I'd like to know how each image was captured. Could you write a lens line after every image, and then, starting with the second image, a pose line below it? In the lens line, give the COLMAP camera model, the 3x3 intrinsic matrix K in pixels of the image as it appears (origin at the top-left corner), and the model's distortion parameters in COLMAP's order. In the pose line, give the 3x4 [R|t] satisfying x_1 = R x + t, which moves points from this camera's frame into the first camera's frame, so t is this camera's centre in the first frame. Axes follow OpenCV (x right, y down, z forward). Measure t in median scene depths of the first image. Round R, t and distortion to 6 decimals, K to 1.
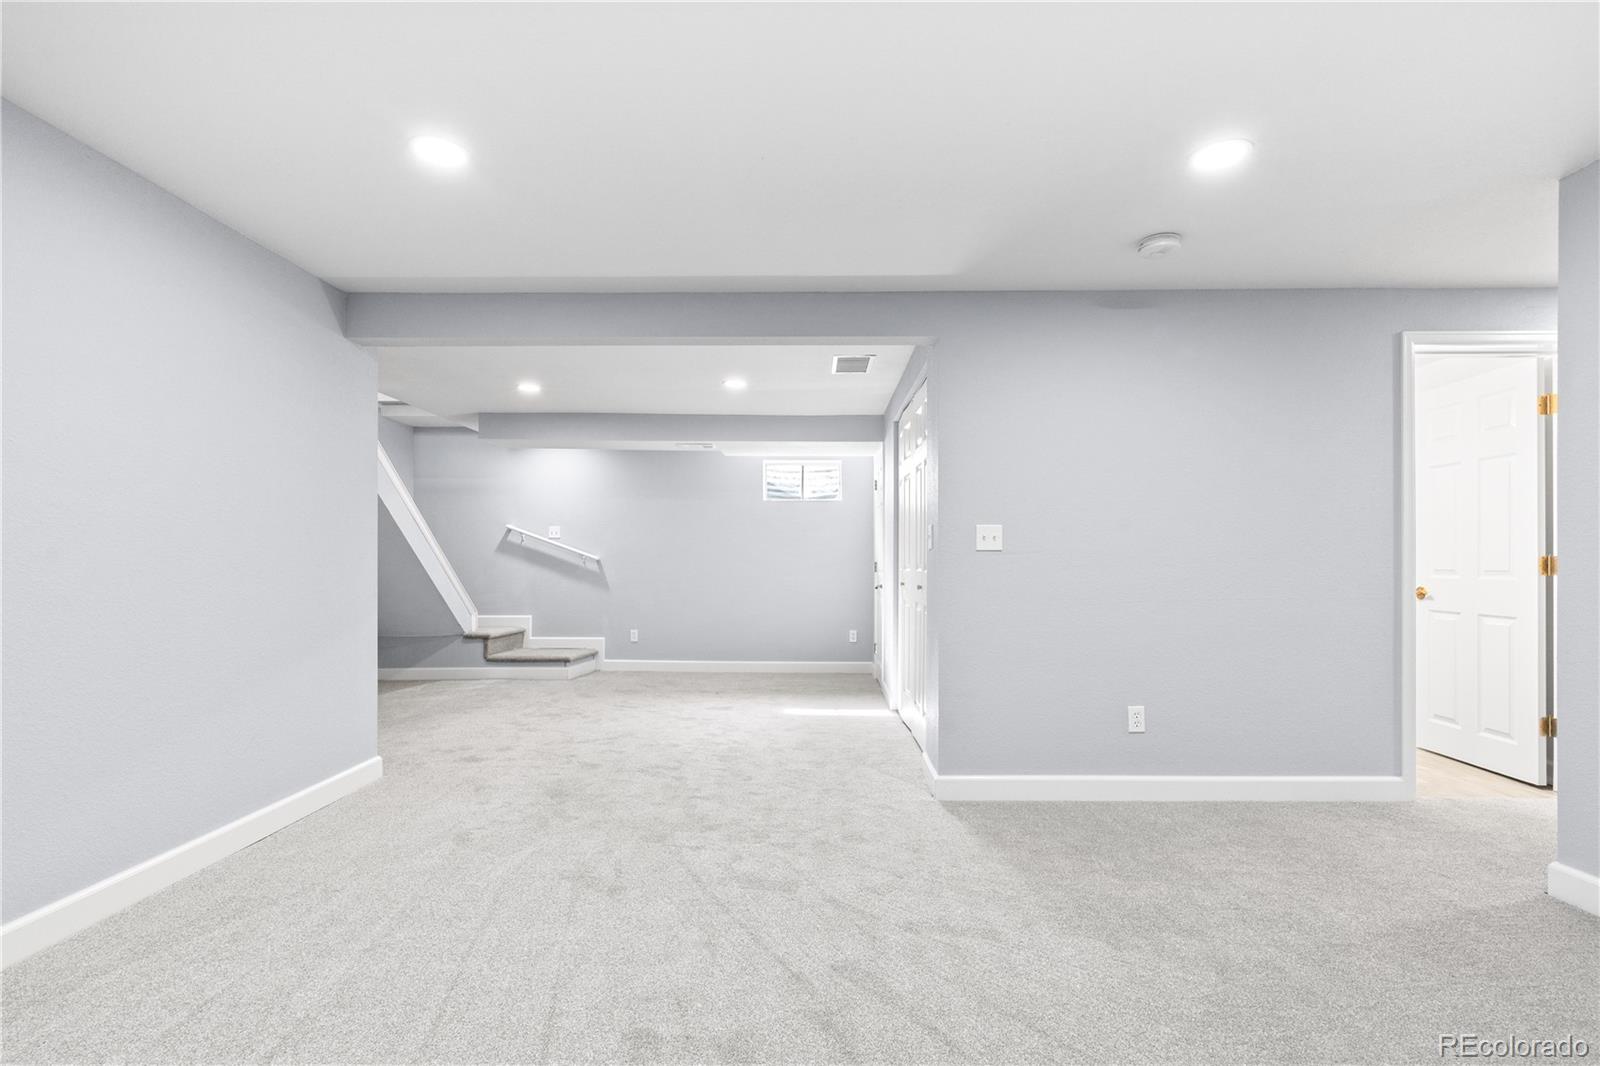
lens RADIAL K [[736.1, 0, 795.6], [0, 736.1, 542.0], [0, 0, 1]] dist [-0.007504, 0.000999]
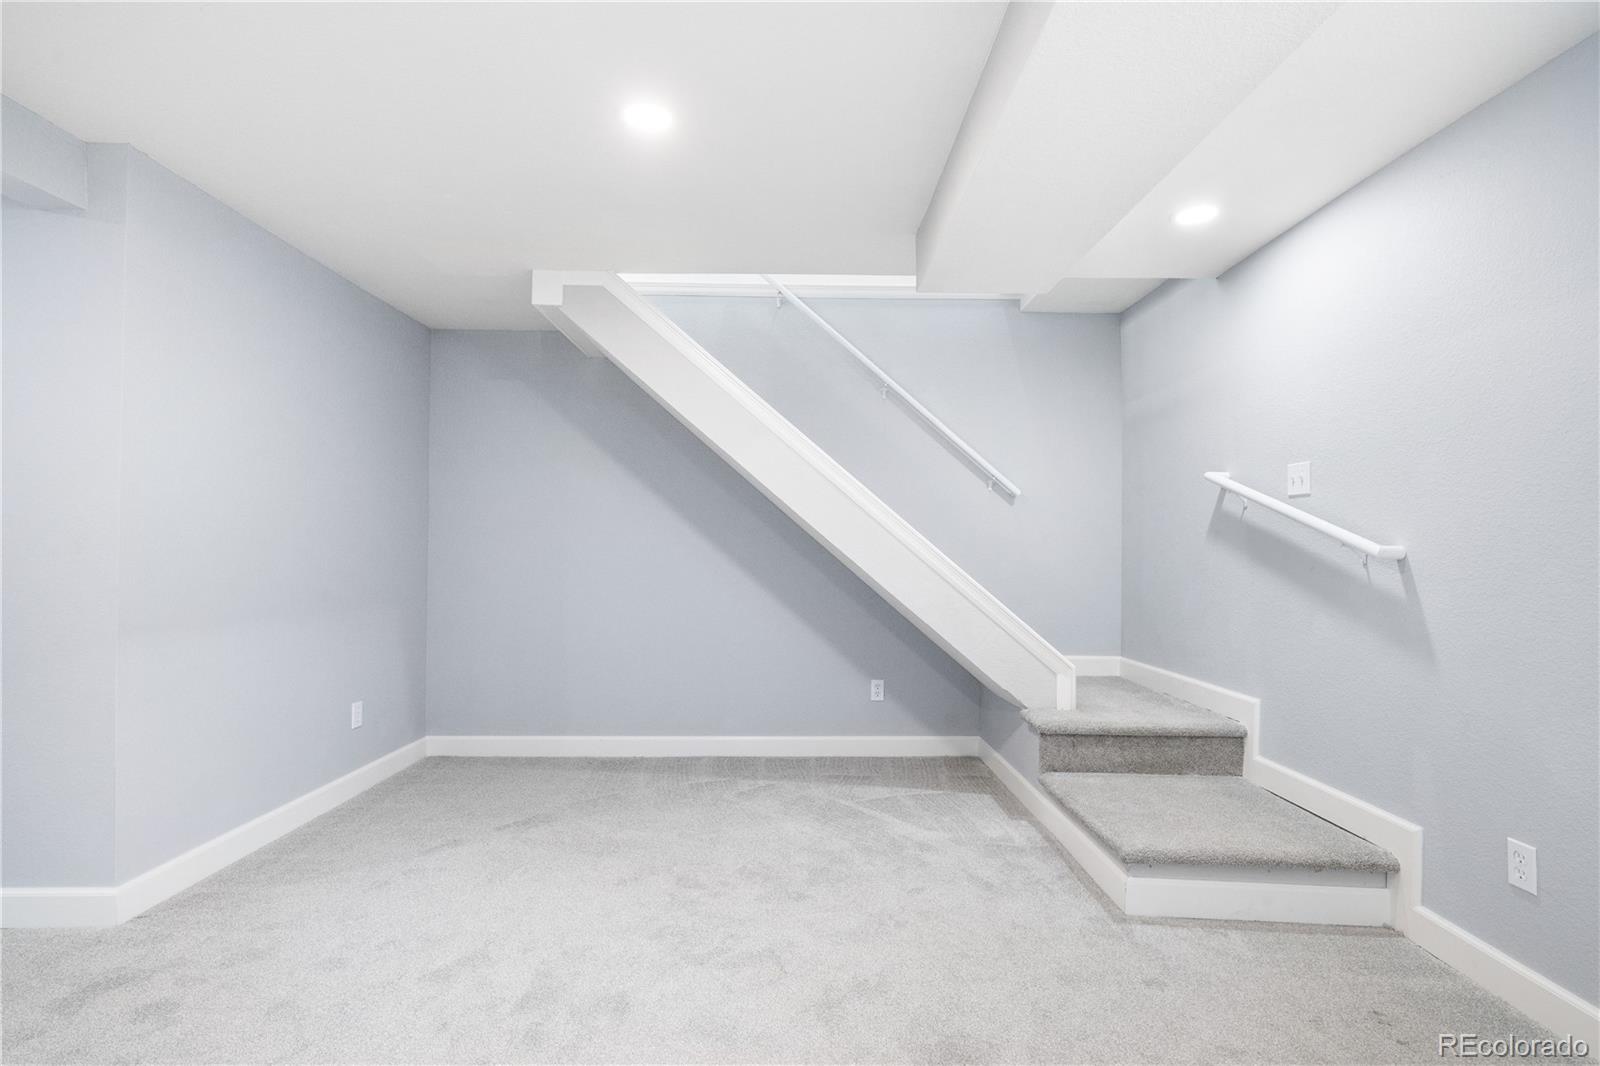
lens RADIAL K [[736.1, 0, 795.6], [0, 736.1, 542.0], [0, 0, 1]] dist [-0.007504, 0.000999]
pose [[0.031675, -0.015396, -0.999380, 0.022736], [0.026452, 0.999544, -0.014560, 0.018046], [0.999148, -0.025974, 0.032067, 0.841095]]
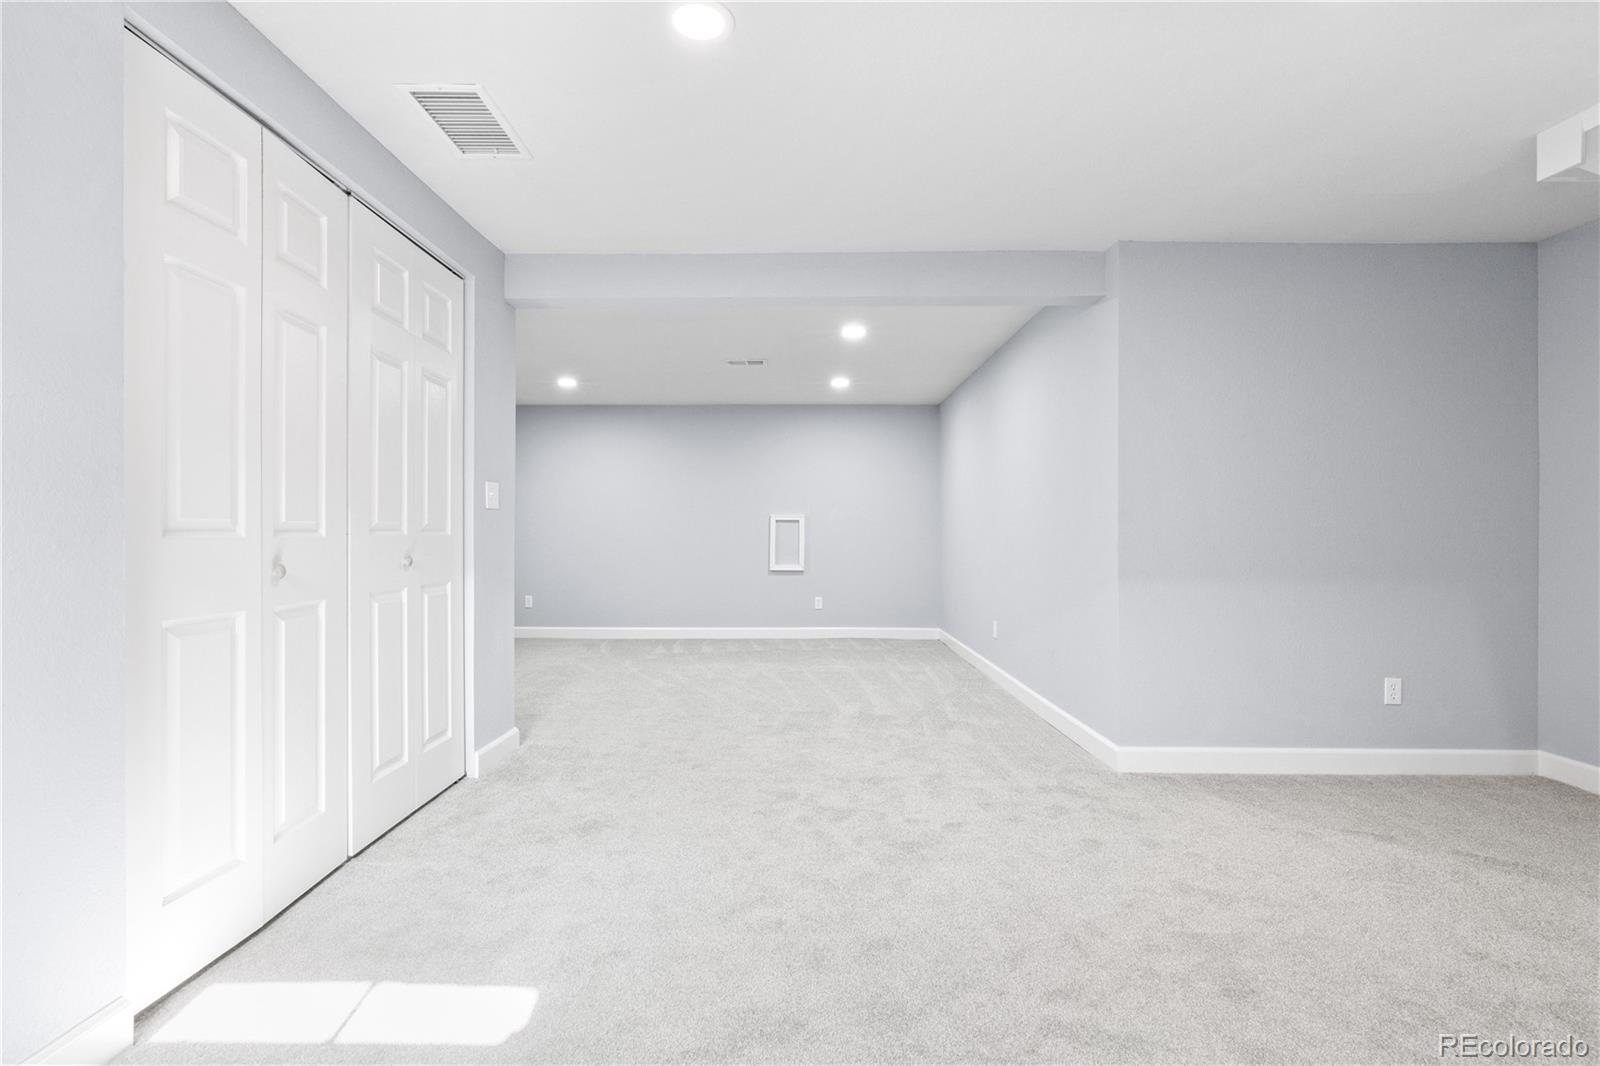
lens RADIAL K [[736.1, 0, 795.6], [0, 736.1, 542.0], [0, 0, 1]] dist [-0.007504, 0.000999]
pose [[-0.999860, -0.001904, -0.016636, -0.093732], [-0.001614, 0.999847, -0.017429, 0.032564], [0.016666, -0.017400, -0.999710, 1.031273]]
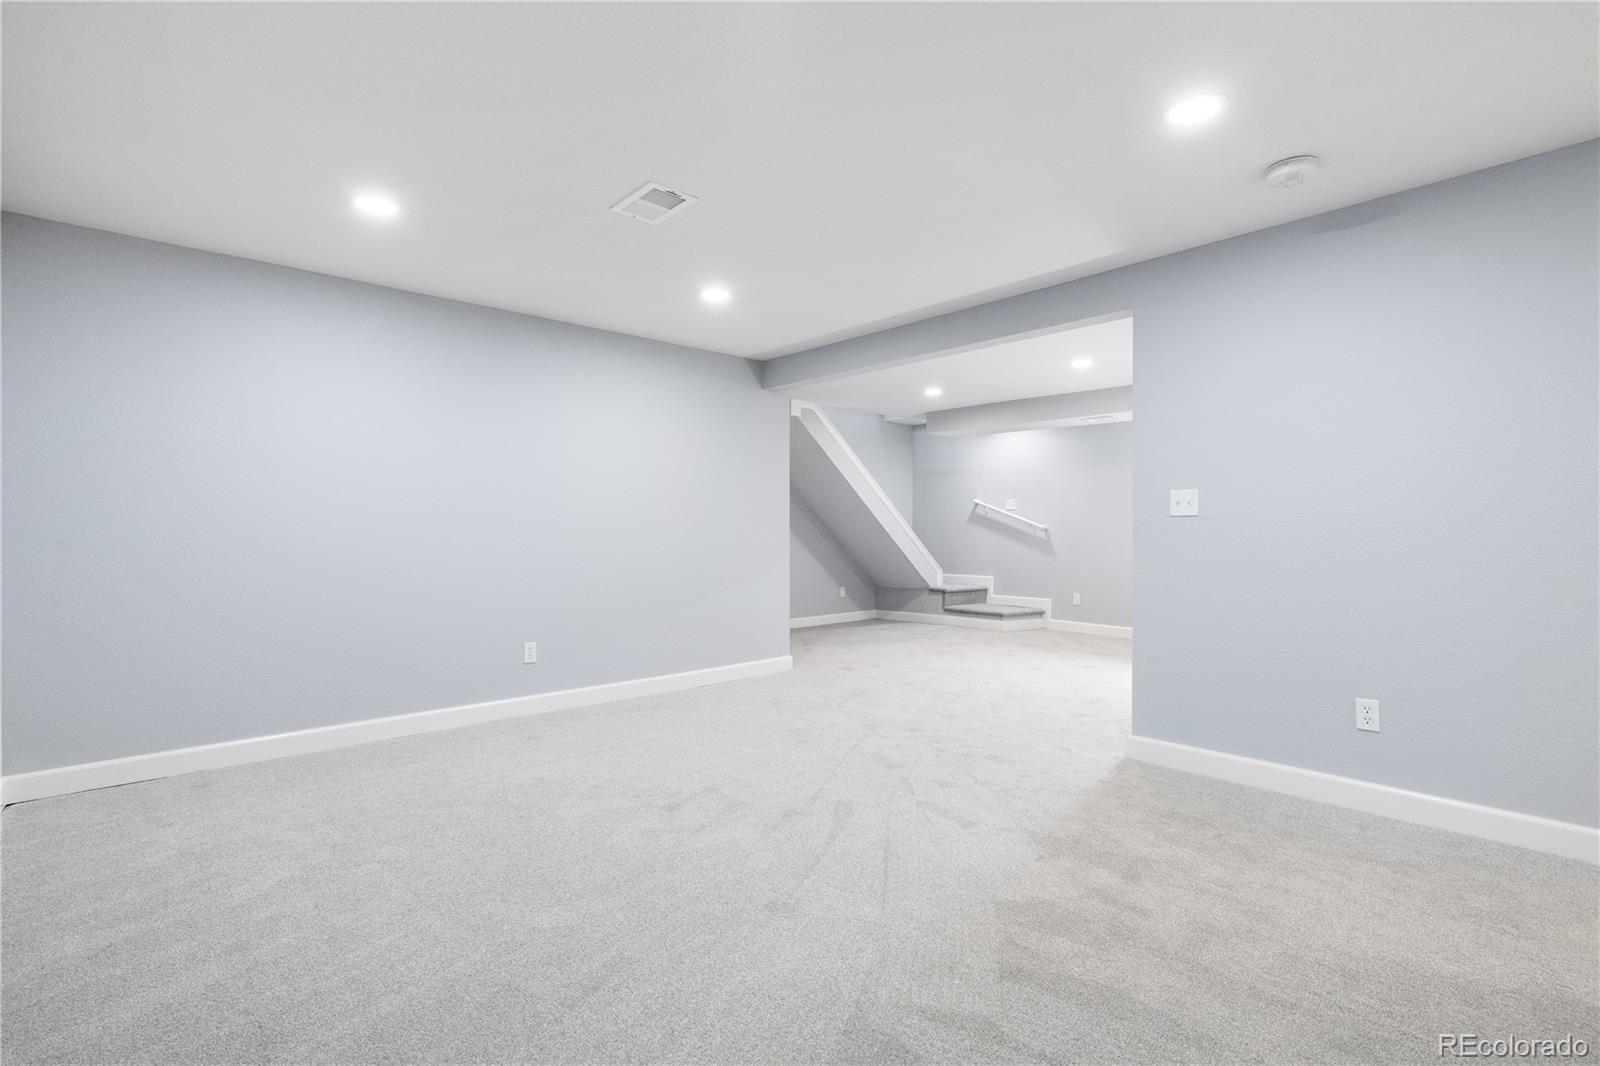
lens RADIAL K [[729.9, 0, 806.2], [0, 729.9, 527.2], [0, 0, 1]] dist [0.000234, 0.000565]
pose [[0.686702, -0.007323, -0.726902, 0.317060], [0.022617, 0.999680, 0.011296, 0.002082], [0.726587, -0.024197, 0.686648, -0.014601]]
